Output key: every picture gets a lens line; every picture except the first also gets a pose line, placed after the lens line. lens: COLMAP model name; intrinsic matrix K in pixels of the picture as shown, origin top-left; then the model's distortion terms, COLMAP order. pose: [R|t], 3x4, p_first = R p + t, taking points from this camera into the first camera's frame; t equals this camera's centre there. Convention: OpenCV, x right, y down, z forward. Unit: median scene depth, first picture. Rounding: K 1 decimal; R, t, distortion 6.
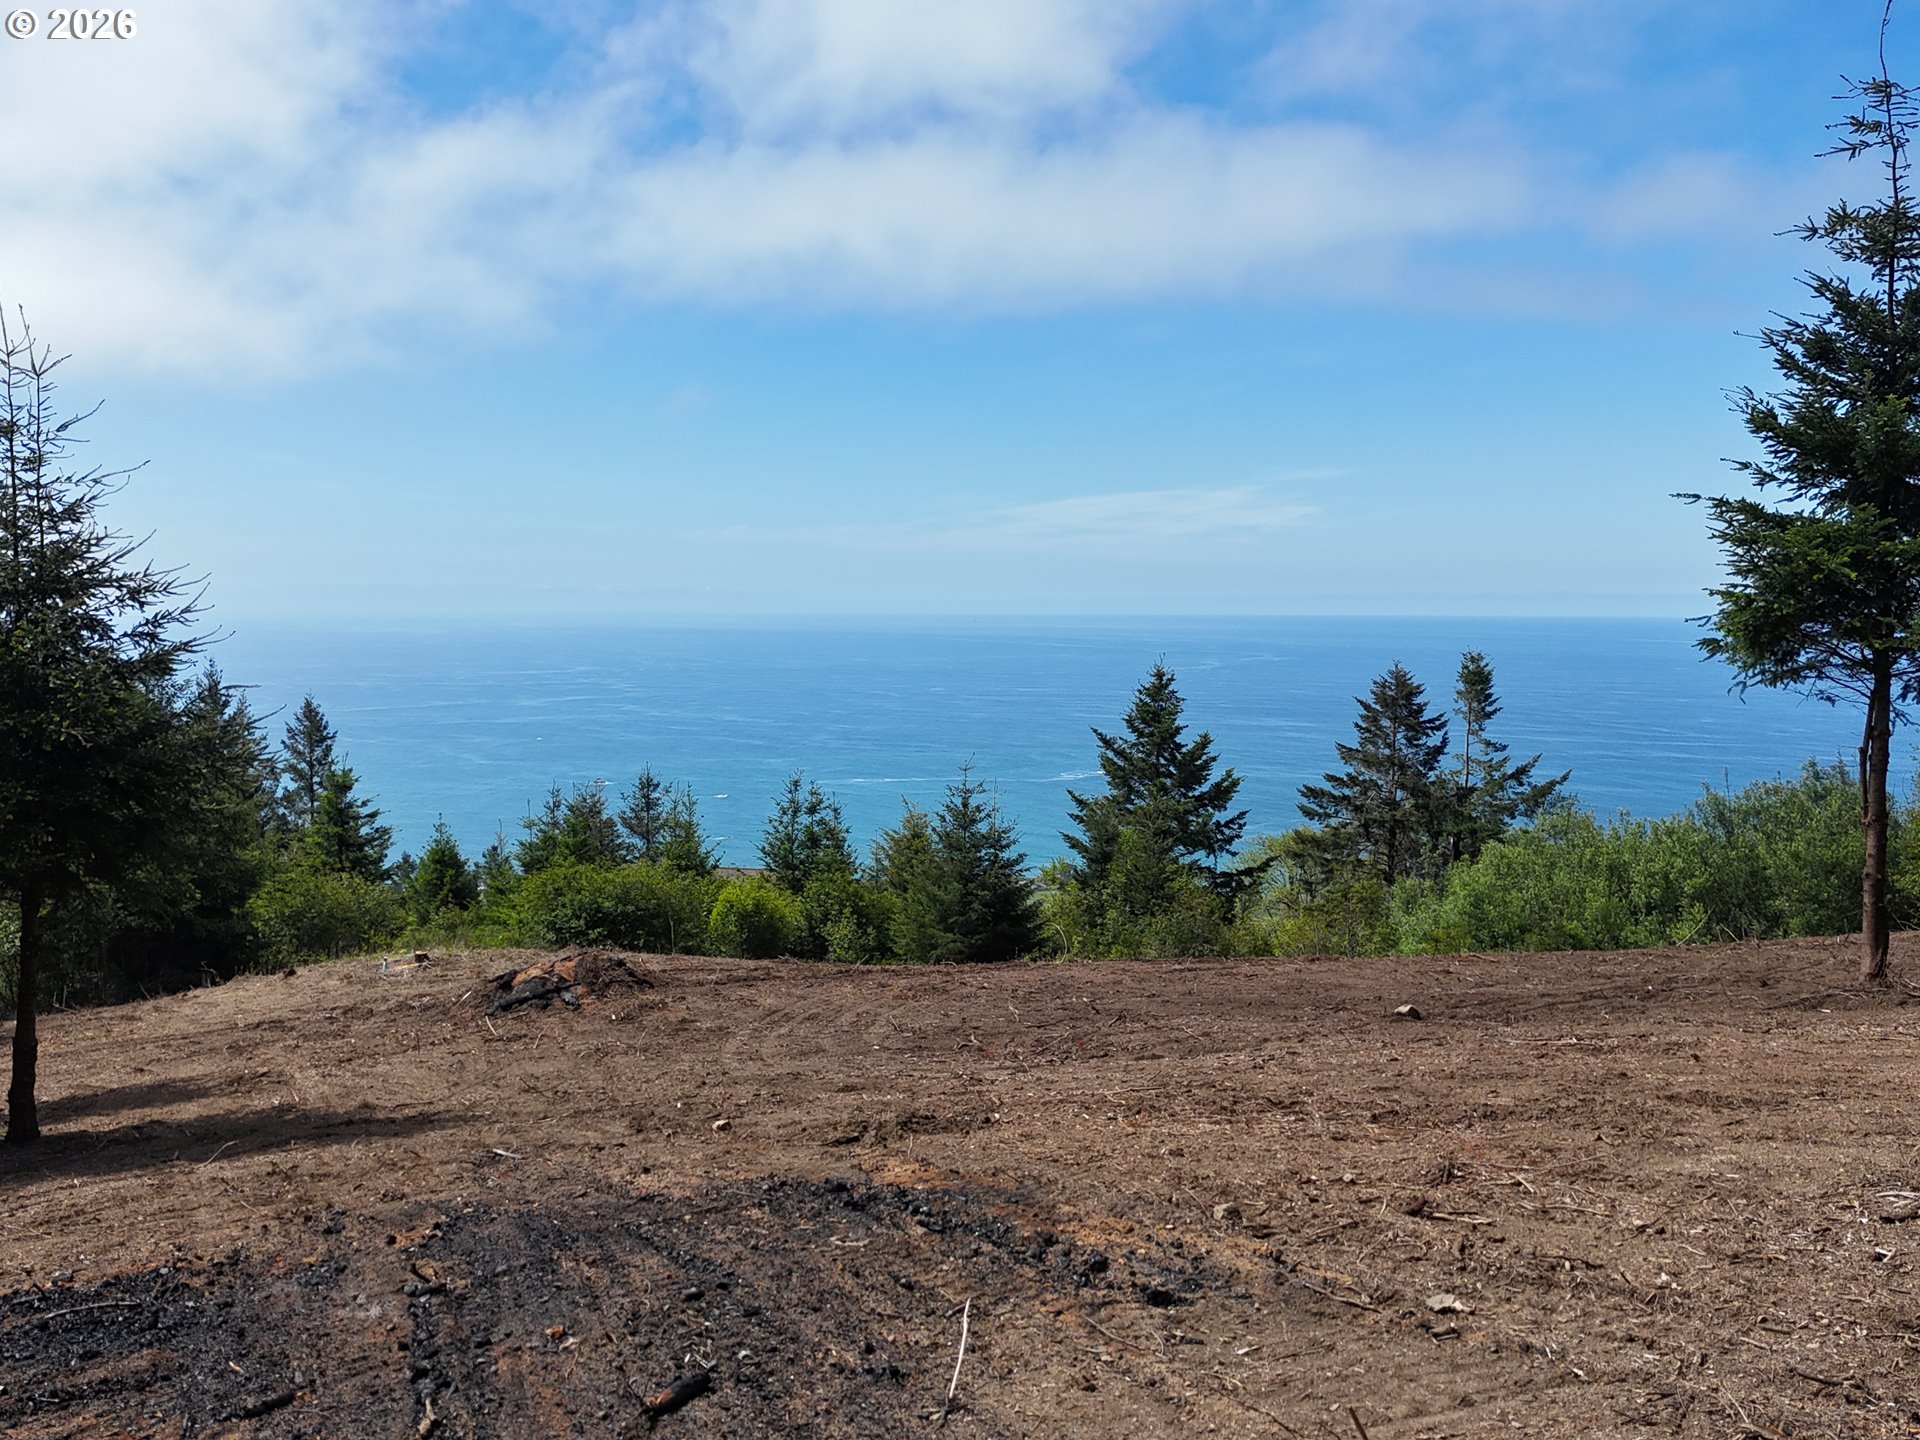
lens RADIAL K [[1735.3, 0, 967.9], [0, 1735.3, 723.6], [0, 0, 1]] dist [0.092335, -0.096094]
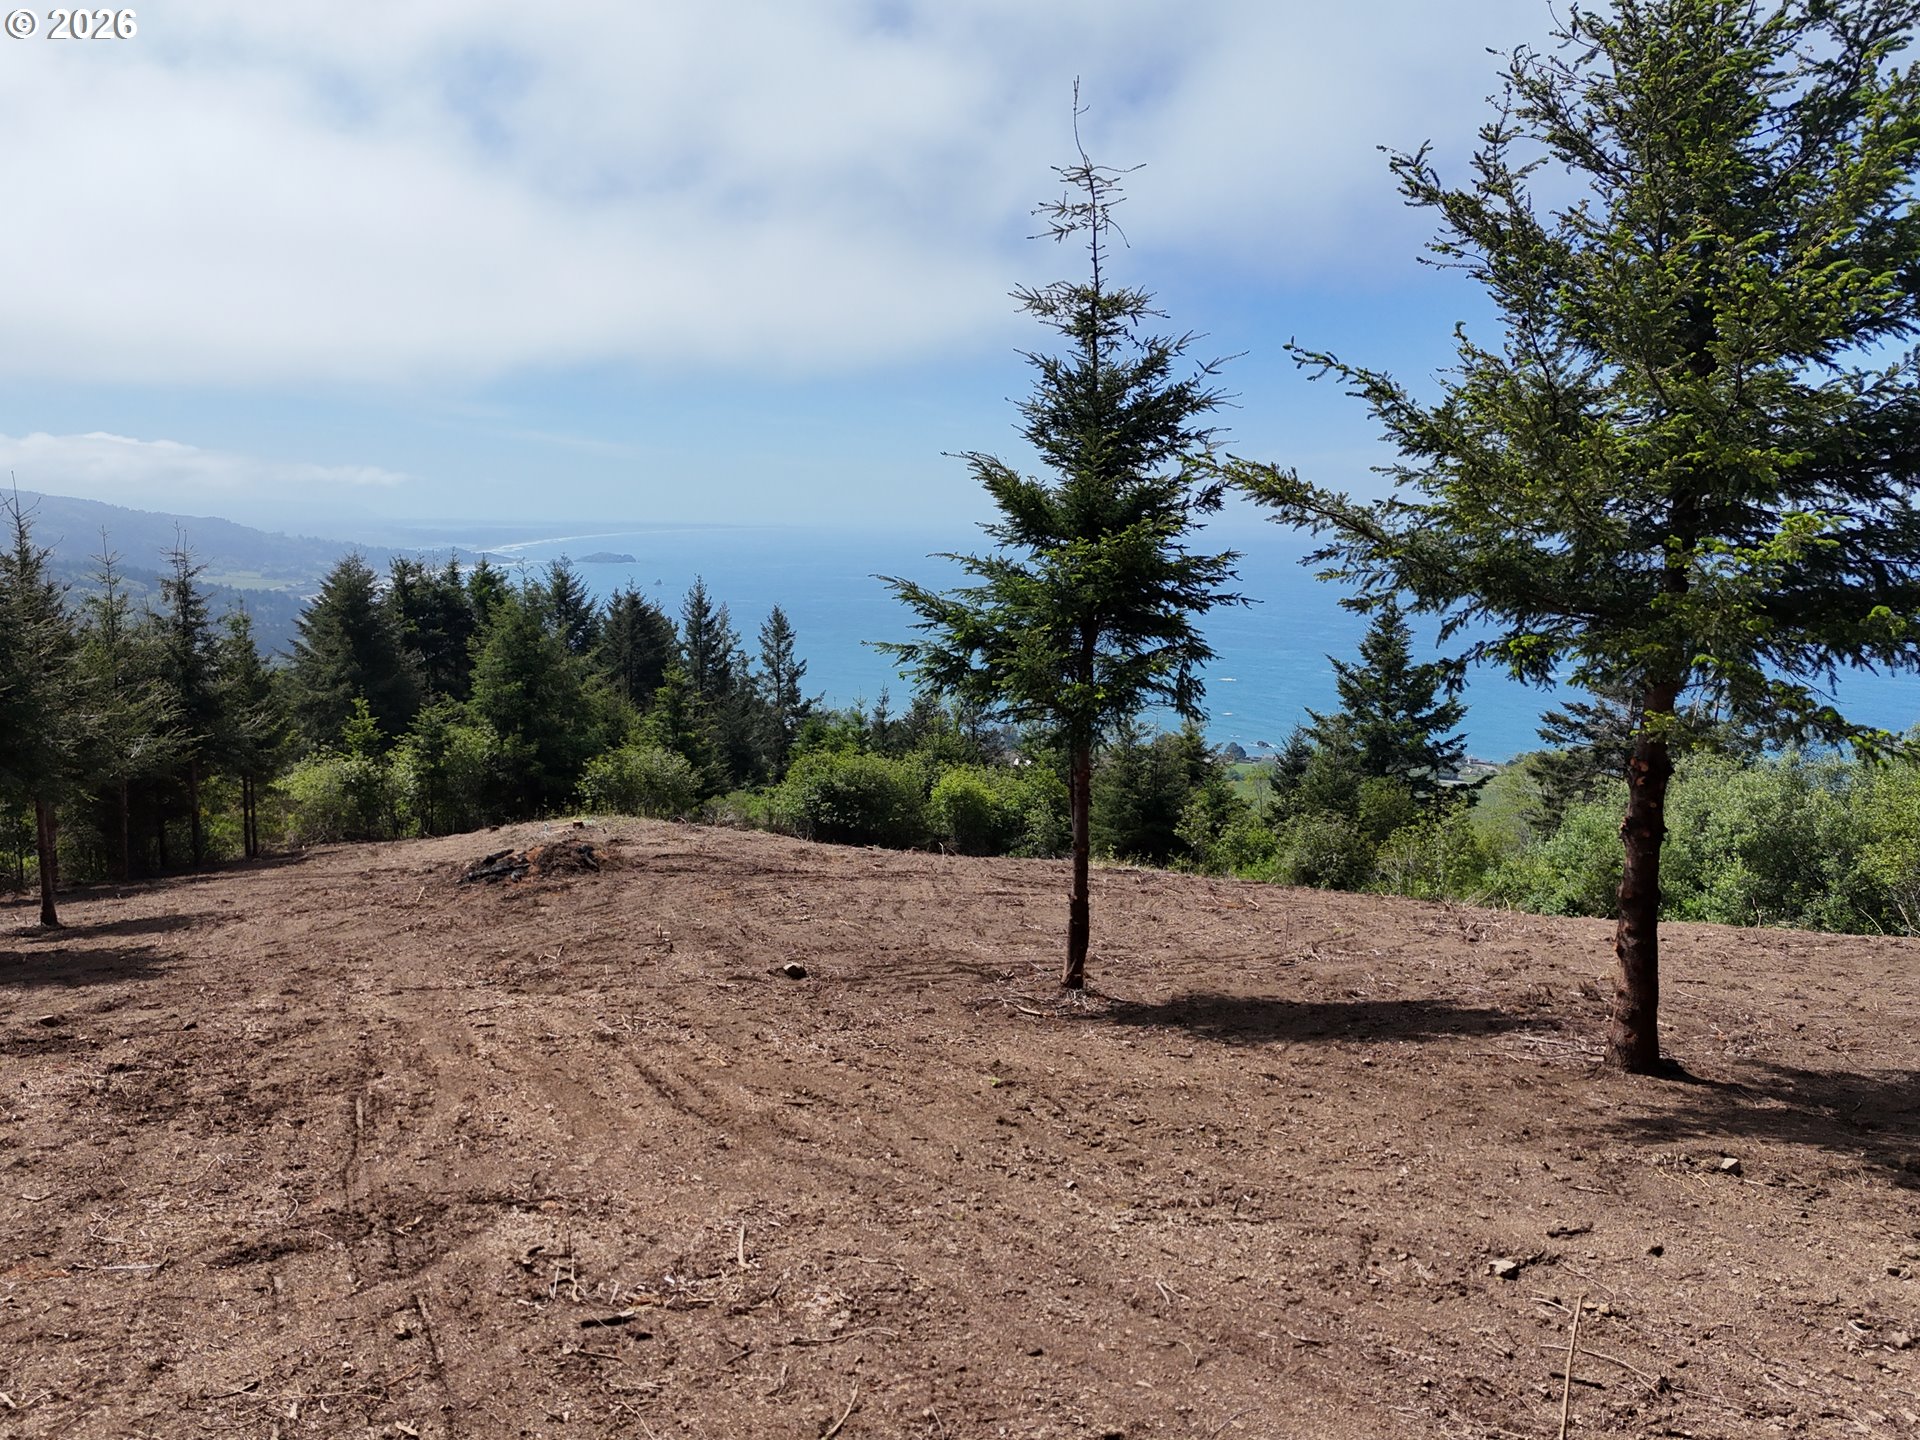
lens RADIAL K [[1402.3, 0, 977.7], [0, 1402.3, 732.2], [0, 0, 1]] dist [0.071657, -0.058467]
pose [[0.947218, 0.056357, -0.315597, 0.149746], [-0.030596, 0.995826, 0.085996, -0.019799], [0.319126, -0.071801, 0.944988, 0.033232]]
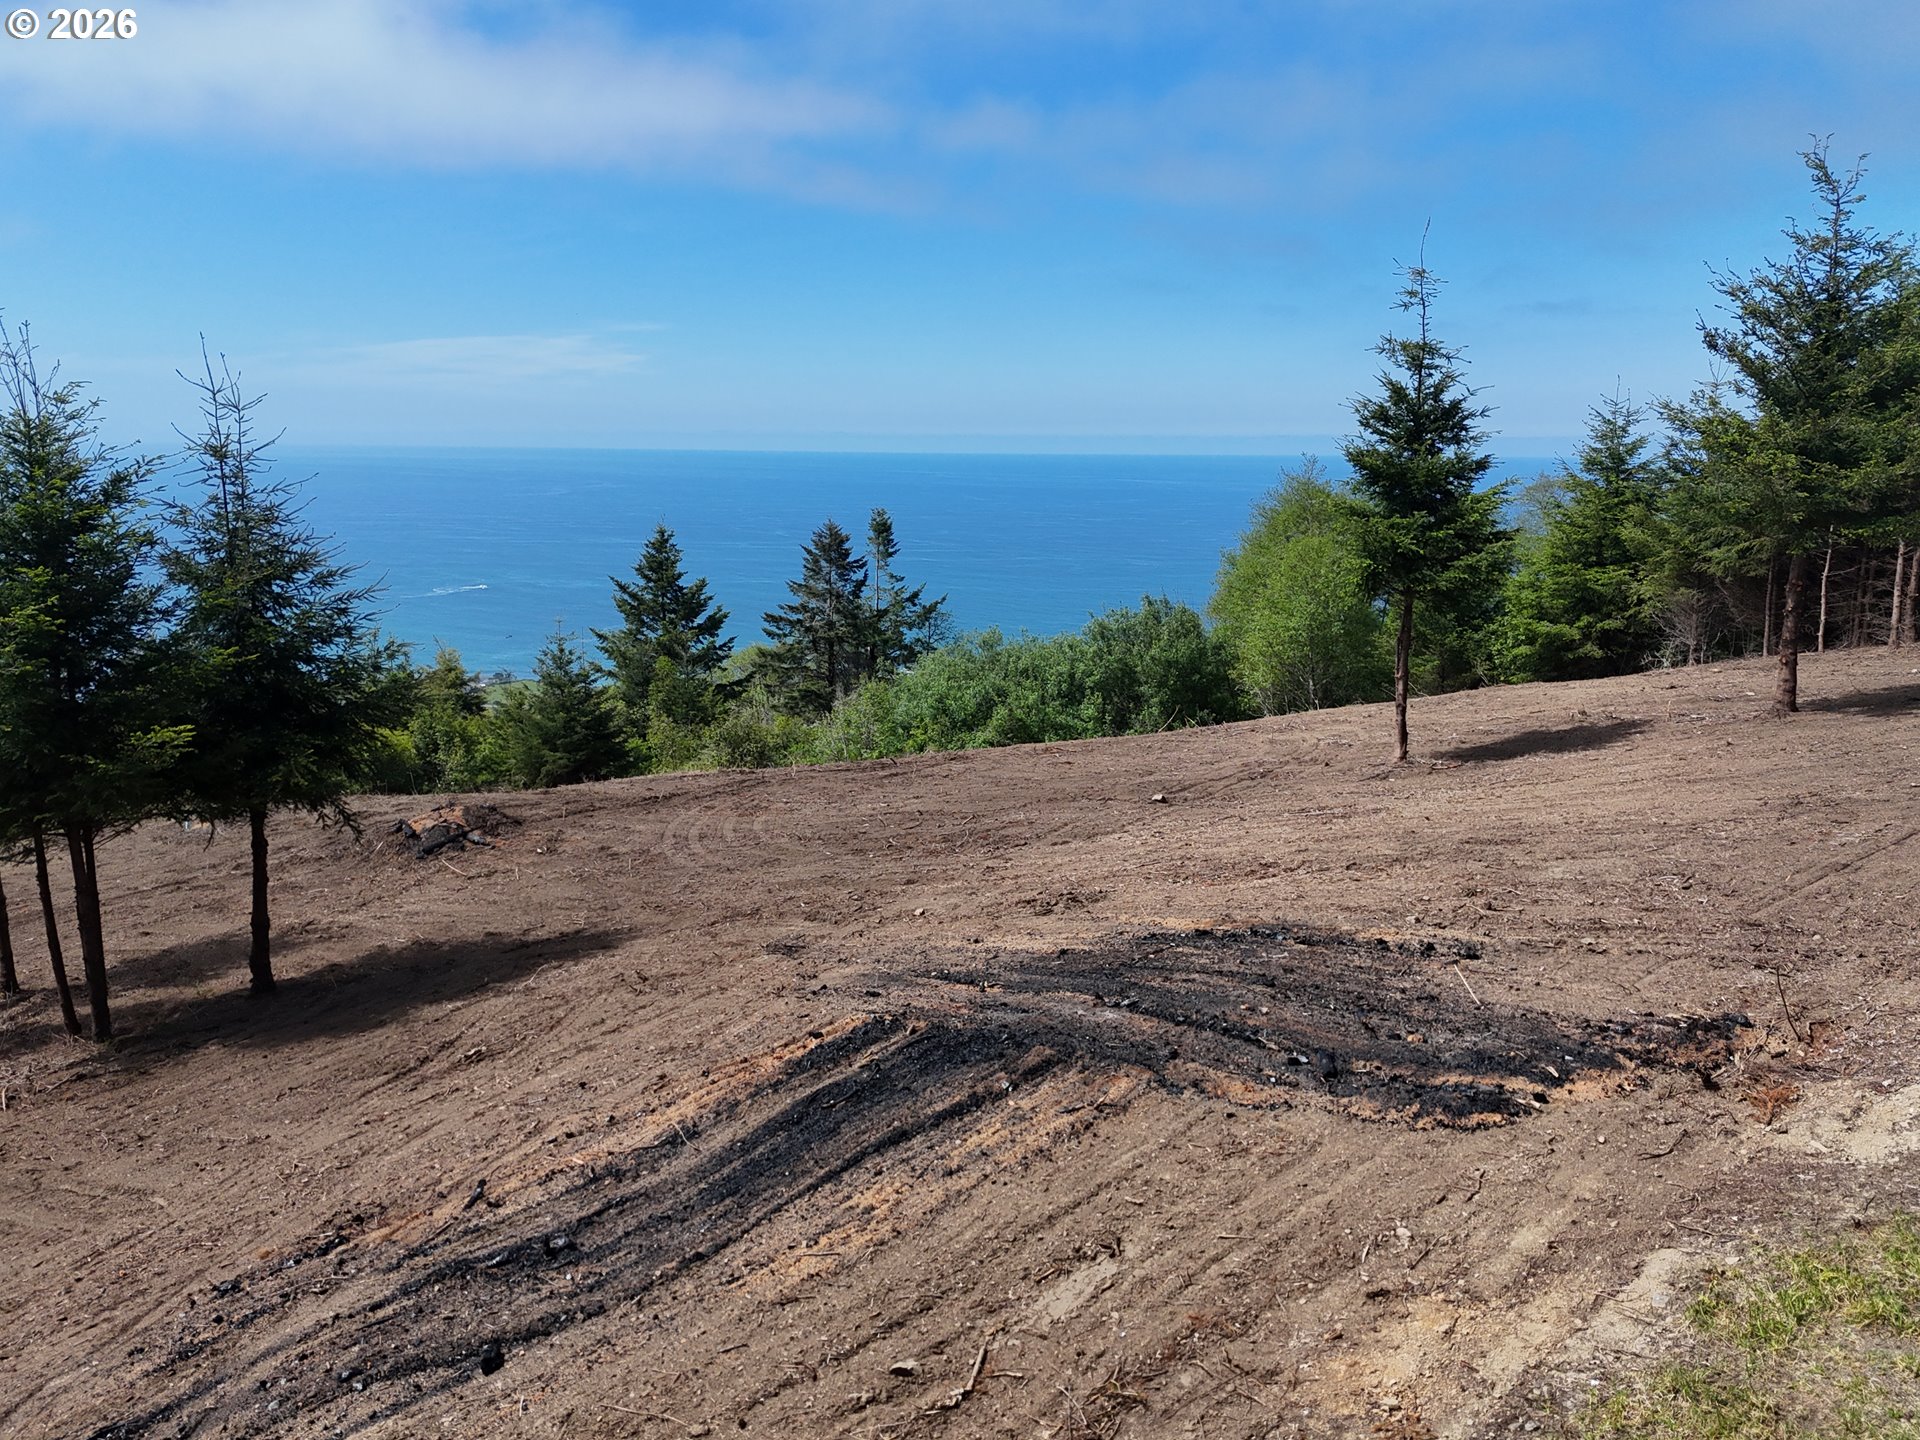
lens RADIAL K [[1402.3, 0, 966.5], [0, 1402.3, 749.8], [0, 0, 1]] dist [0.071657, -0.058467]
pose [[0.915077, -0.080325, 0.395199, -0.104332], [0.021498, 0.988286, 0.151091, -0.021694], [-0.402706, -0.129764, 0.906084, -0.037009]]
